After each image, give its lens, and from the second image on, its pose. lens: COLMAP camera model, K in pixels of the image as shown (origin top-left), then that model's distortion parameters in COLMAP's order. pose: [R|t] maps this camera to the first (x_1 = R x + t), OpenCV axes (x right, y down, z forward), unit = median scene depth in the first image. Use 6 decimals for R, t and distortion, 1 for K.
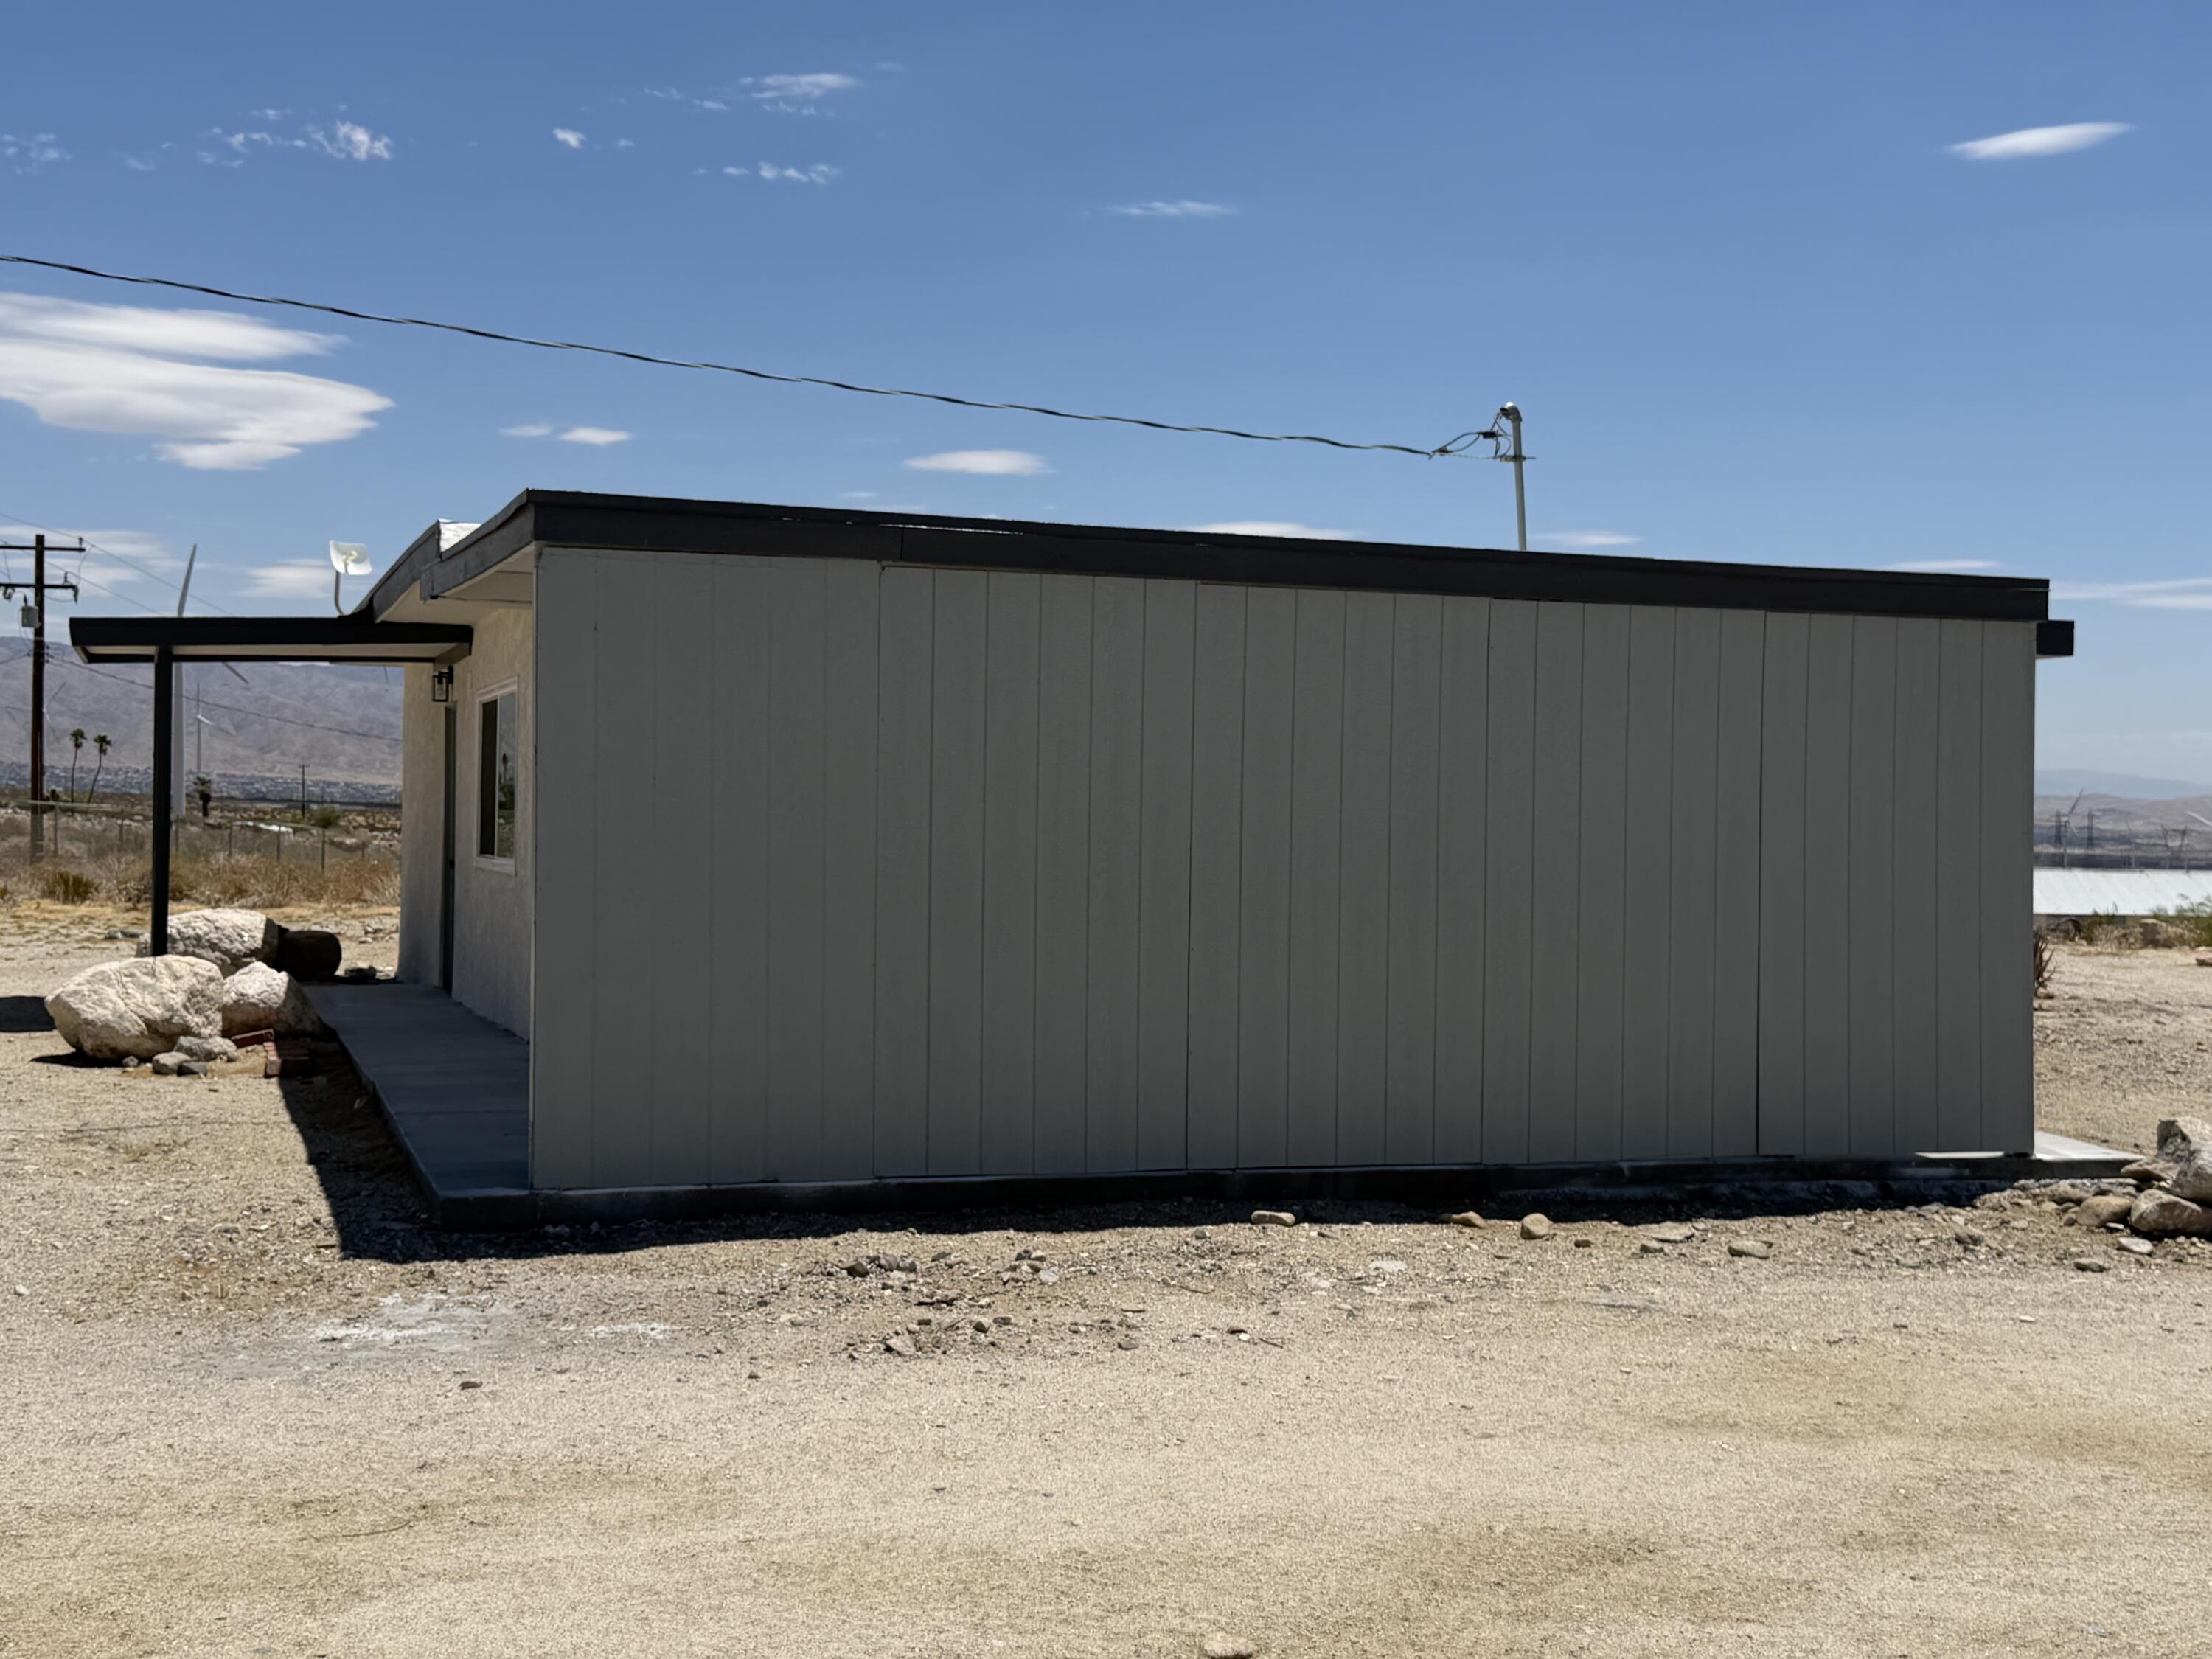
lens RADIAL K [[2589.5, 0, 1092.6], [0, 2589.5, 832.0], [0, 0, 1]] dist [0.101310, 0.000000]
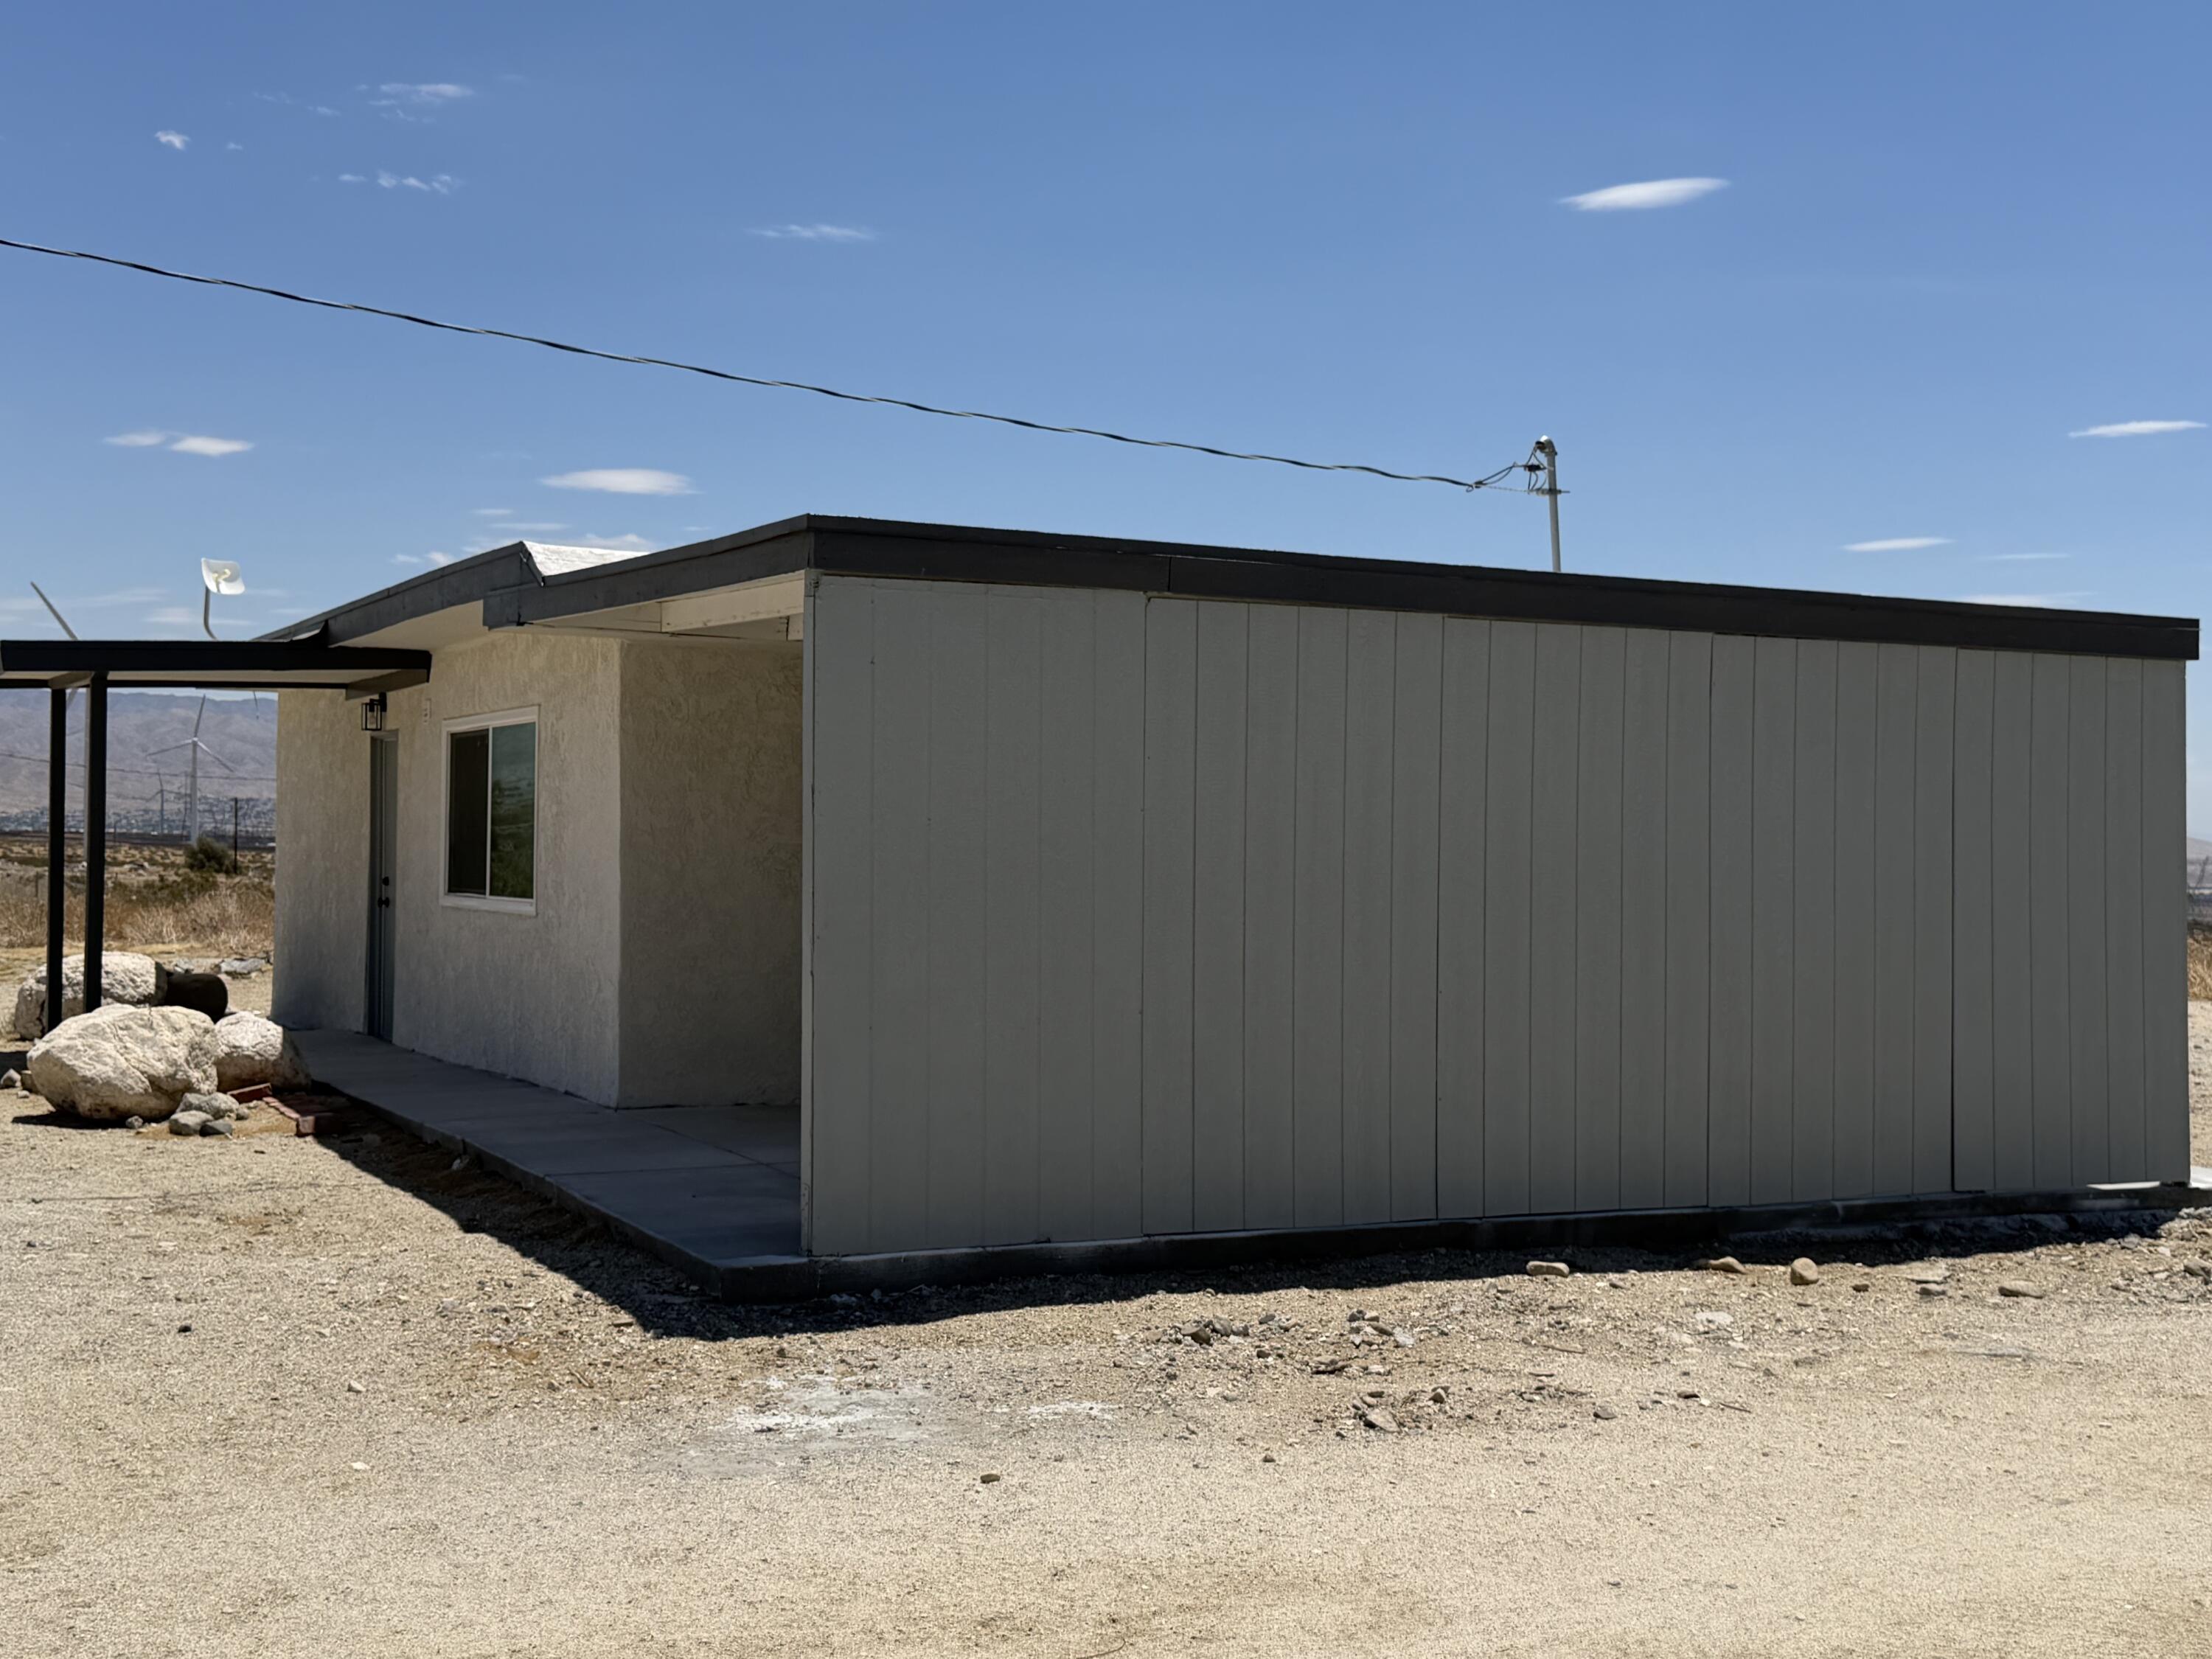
lens RADIAL K [[2589.5, 0, 1103.9], [0, 2589.5, 830.7], [0, 0, 1]] dist [0.101310, 0.000000]
pose [[0.990686, -0.003164, 0.136130, -0.202846], [0.004503, 0.999944, -0.009529, -0.006272], [-0.136093, 0.010053, 0.990645, 0.046490]]
